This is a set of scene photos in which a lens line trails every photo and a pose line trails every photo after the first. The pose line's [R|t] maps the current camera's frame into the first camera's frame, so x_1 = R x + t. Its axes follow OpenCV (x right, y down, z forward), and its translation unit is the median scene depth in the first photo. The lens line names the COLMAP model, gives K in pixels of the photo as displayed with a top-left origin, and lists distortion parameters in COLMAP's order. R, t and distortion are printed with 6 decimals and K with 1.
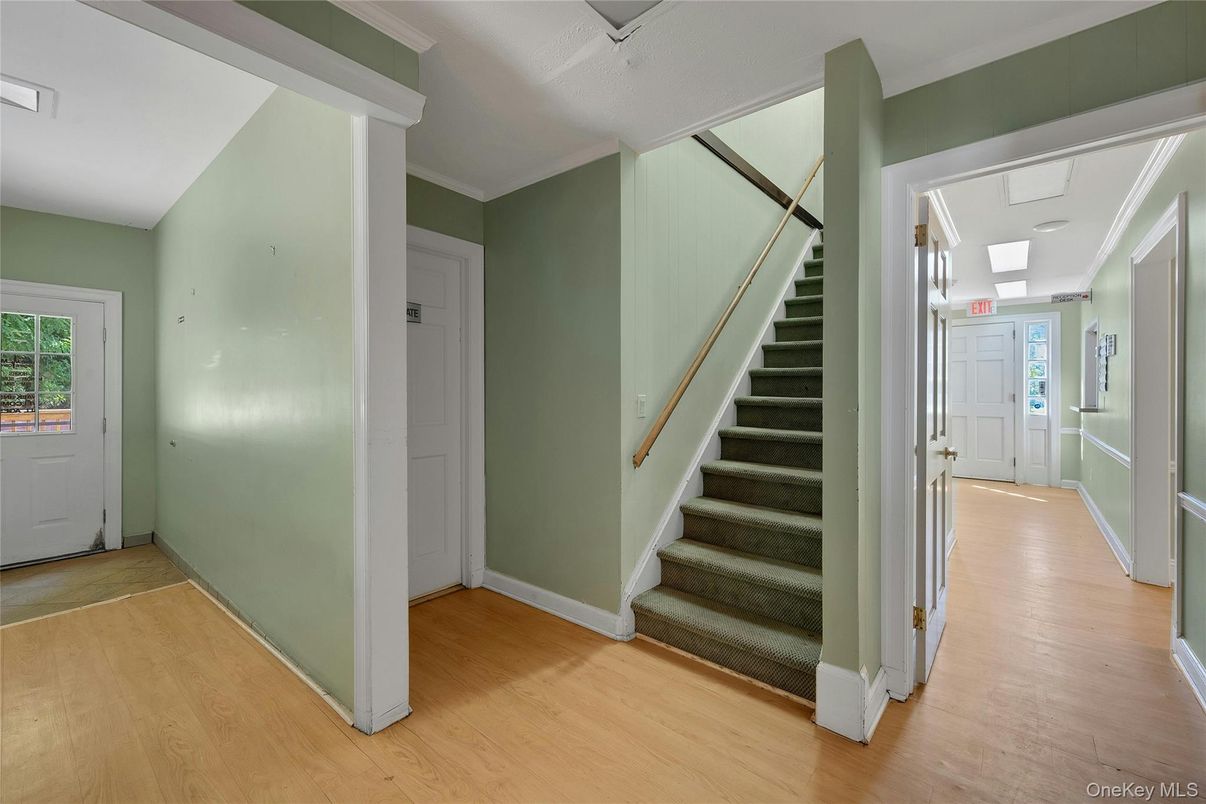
lens RADIAL K [[494.0, 0, 608.6], [0, 494.0, 392.2], [0, 0, 1]] dist [-0.016824, 0.001610]
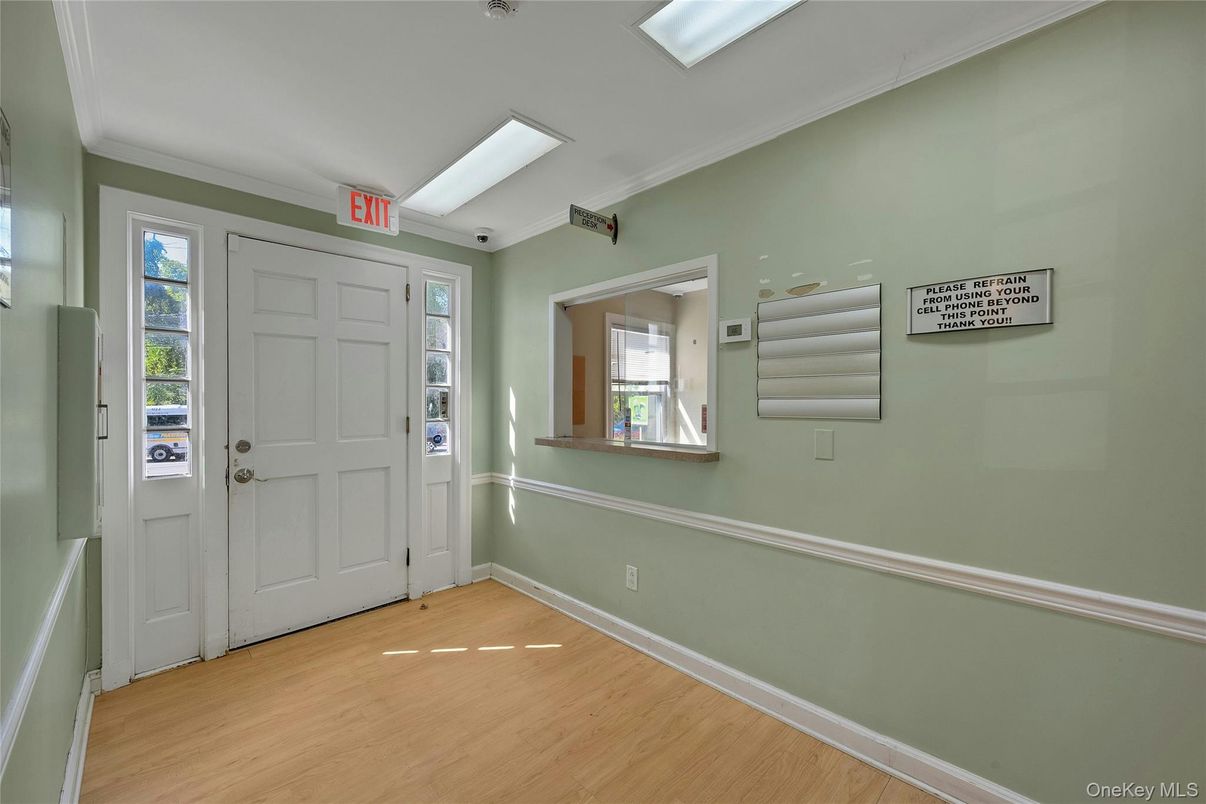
lens RADIAL K [[494.0, 0, 608.6], [0, 494.0, 401.6], [0, 0, 1]] dist [-0.016824, 0.001610]
pose [[0.106618, -0.004601, 0.994289, 0.376660], [0.005208, 0.999978, 0.004069, -0.012784], [-0.994286, 0.004744, 0.106640, 0.767056]]
